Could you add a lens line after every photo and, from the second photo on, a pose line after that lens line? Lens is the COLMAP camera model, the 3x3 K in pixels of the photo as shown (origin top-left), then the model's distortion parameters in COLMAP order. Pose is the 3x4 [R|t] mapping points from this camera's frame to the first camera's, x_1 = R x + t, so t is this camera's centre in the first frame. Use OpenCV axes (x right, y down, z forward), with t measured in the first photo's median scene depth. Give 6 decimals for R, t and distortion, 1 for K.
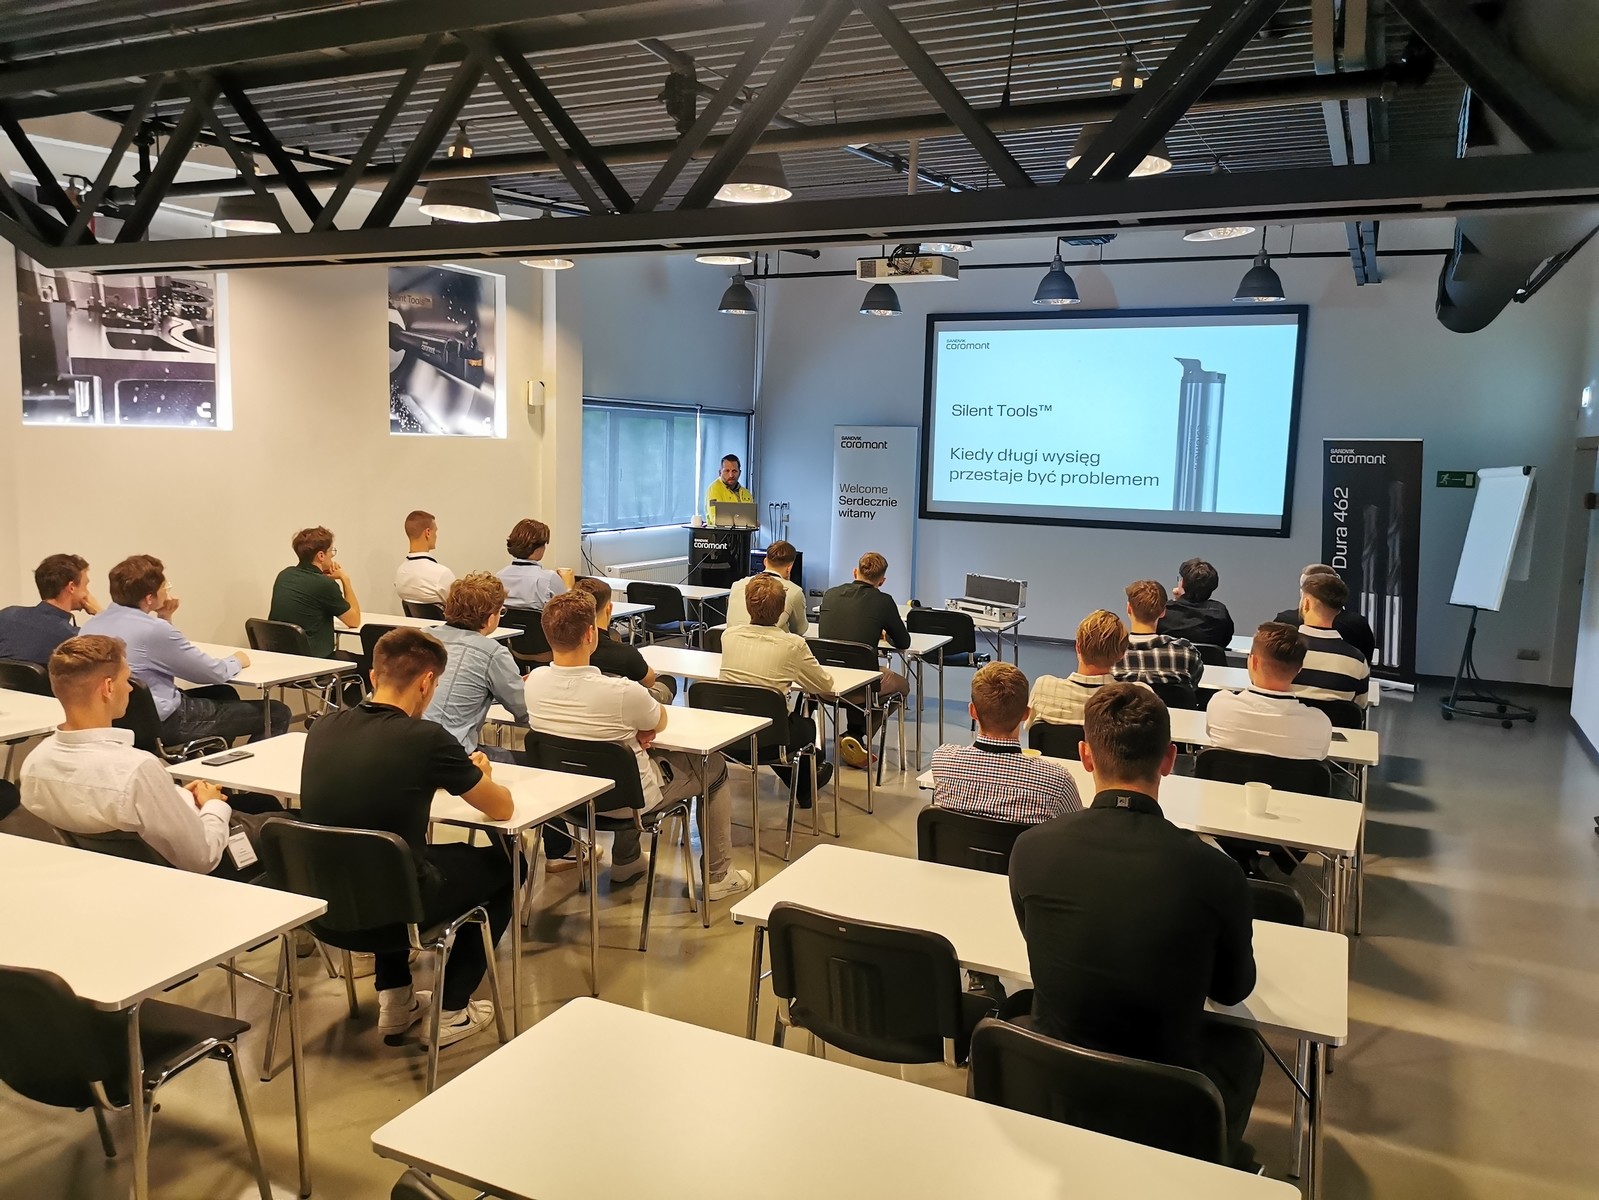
lens RADIAL K [[1219.9, 0, 792.7], [0, 1219.9, 601.9], [0, 0, 1]] dist [0.049270, -0.030660]
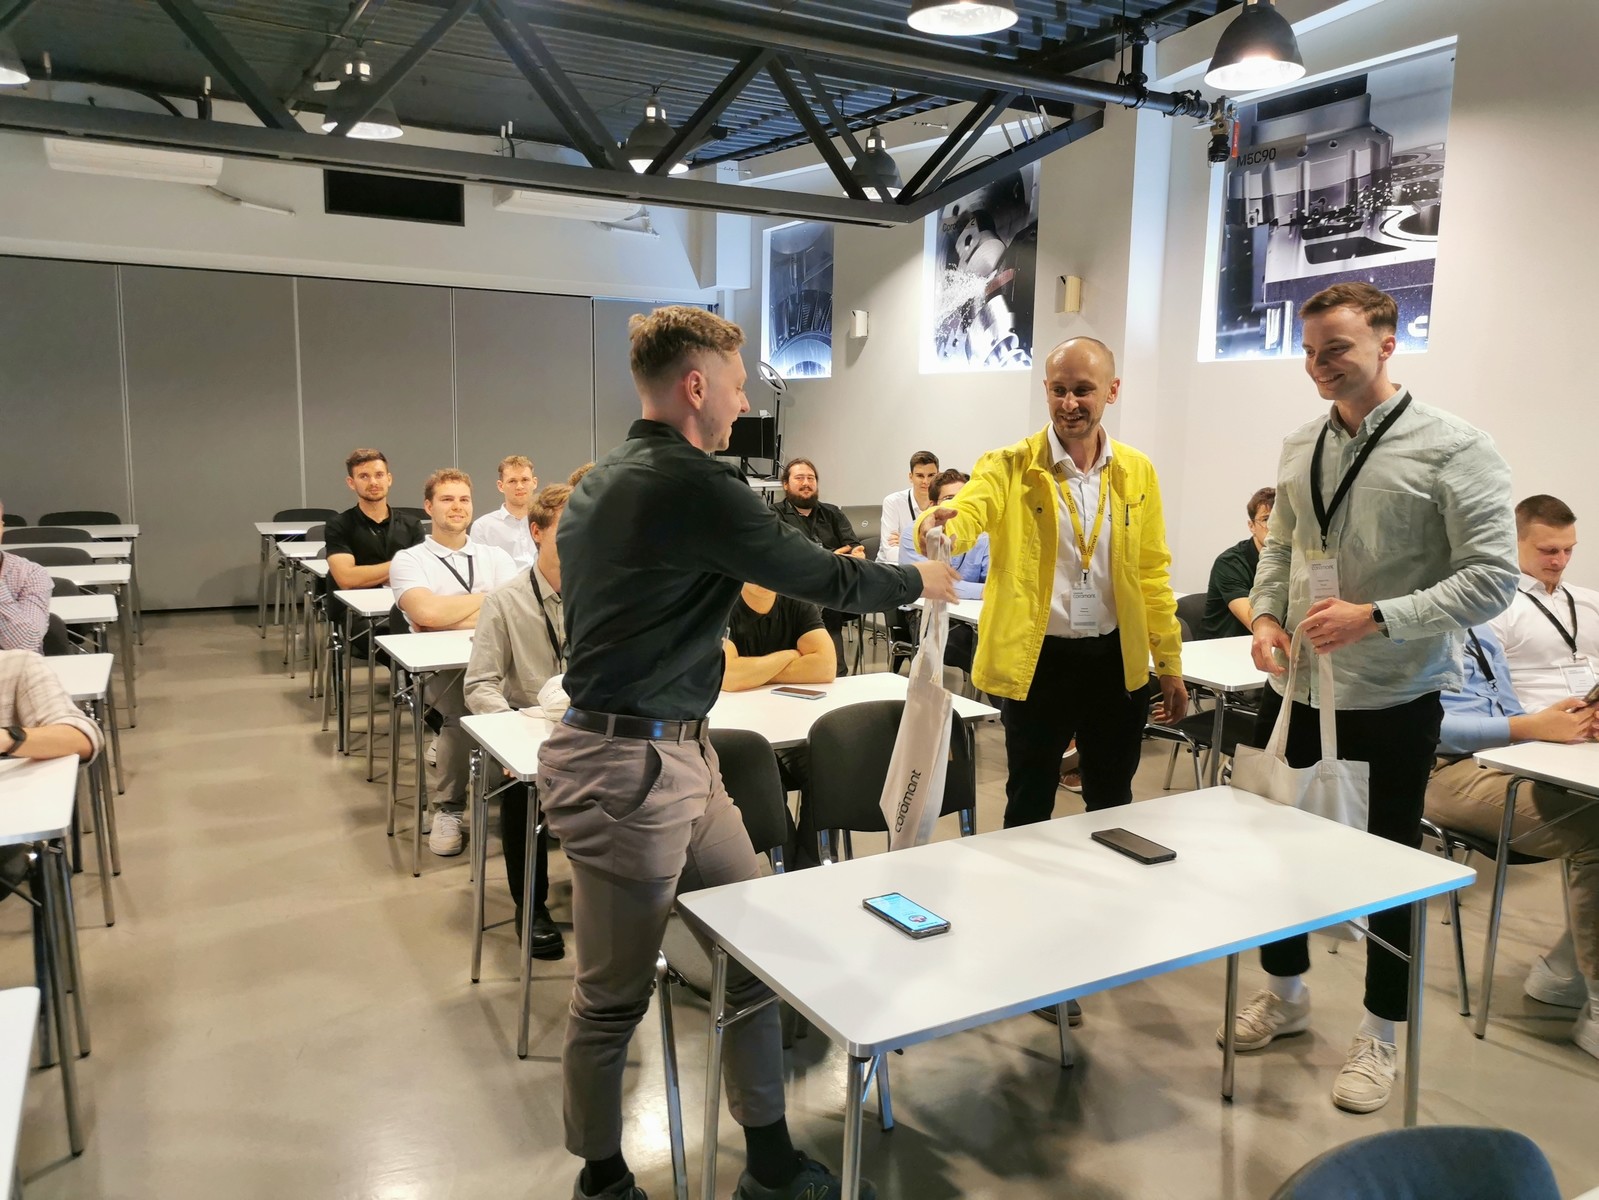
lens RADIAL K [[1221.0, 0, 784.2], [0, 1221.0, 607.1], [0, 0, 1]] dist [0.050321, -0.060166]
pose [[-0.596036, 0.083627, -0.798591, 0.258658], [-0.141549, 0.968043, 0.207018, -0.073885], [0.790383, 0.236431, -0.565151, 0.906439]]
